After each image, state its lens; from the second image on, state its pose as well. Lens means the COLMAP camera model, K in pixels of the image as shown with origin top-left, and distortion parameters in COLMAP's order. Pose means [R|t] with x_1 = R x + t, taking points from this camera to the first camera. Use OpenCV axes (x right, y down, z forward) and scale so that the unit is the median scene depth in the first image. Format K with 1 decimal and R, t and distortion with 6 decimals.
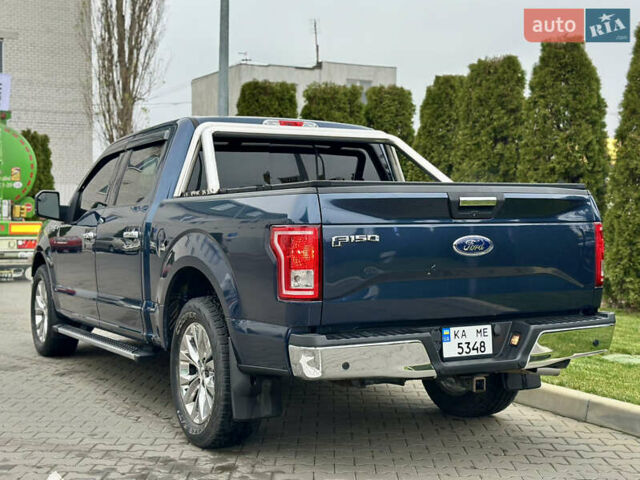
lens RADIAL K [[906.0, 0, 318.4], [0, 906.0, 239.0], [0, 0, 1]] dist [0.114326, 0.045412]
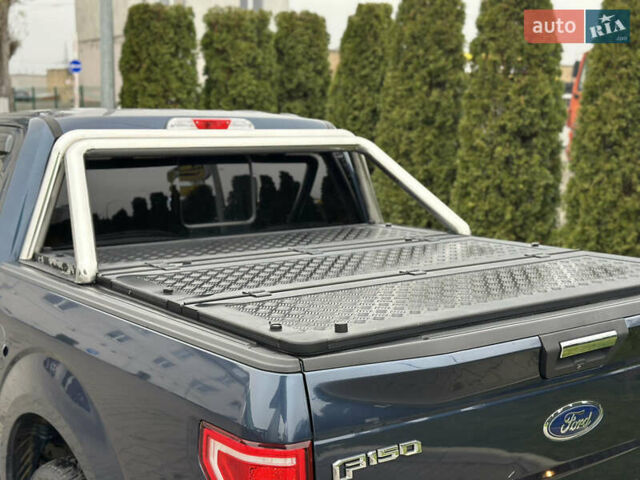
lens RADIAL K [[862.5, 0, 318.9], [0, 862.5, 247.4], [0, 0, 1]] dist [0.136614, -0.046532]
pose [[0.992118, -0.011916, 0.124741, -0.044150], [-0.003400, 0.992543, 0.121851, -0.154872], [-0.125263, -0.121315, 0.984679, 0.503048]]
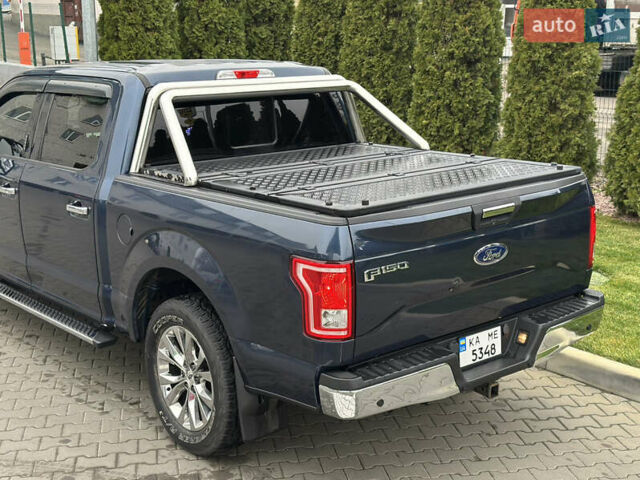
lens RADIAL K [[887.4, 0, 334.0], [0, 887.4, 240.8], [0, 0, 1]] dist [0.140470, -0.069521]
pose [[0.979157, -0.052104, 0.196307, -0.172568], [0.010345, 0.978074, 0.207999, -0.199488], [-0.202840, -0.201633, 0.958228, 0.129004]]
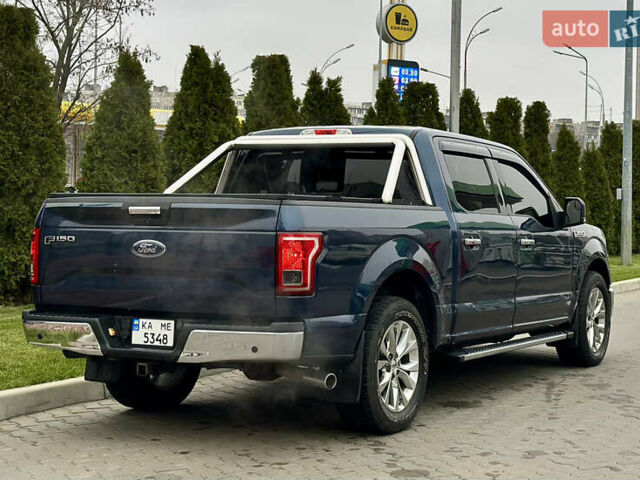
lens RADIAL K [[1254.4, 0, 320.4], [0, 1254.4, 239.0], [0, 0, 1]] dist [0.450507, -0.011616]
pose [[0.516717, 0.027488, -0.855715, 1.611408], [-0.031956, 0.999407, 0.012807, -0.031597], [0.855559, 0.020728, 0.517290, 0.349966]]
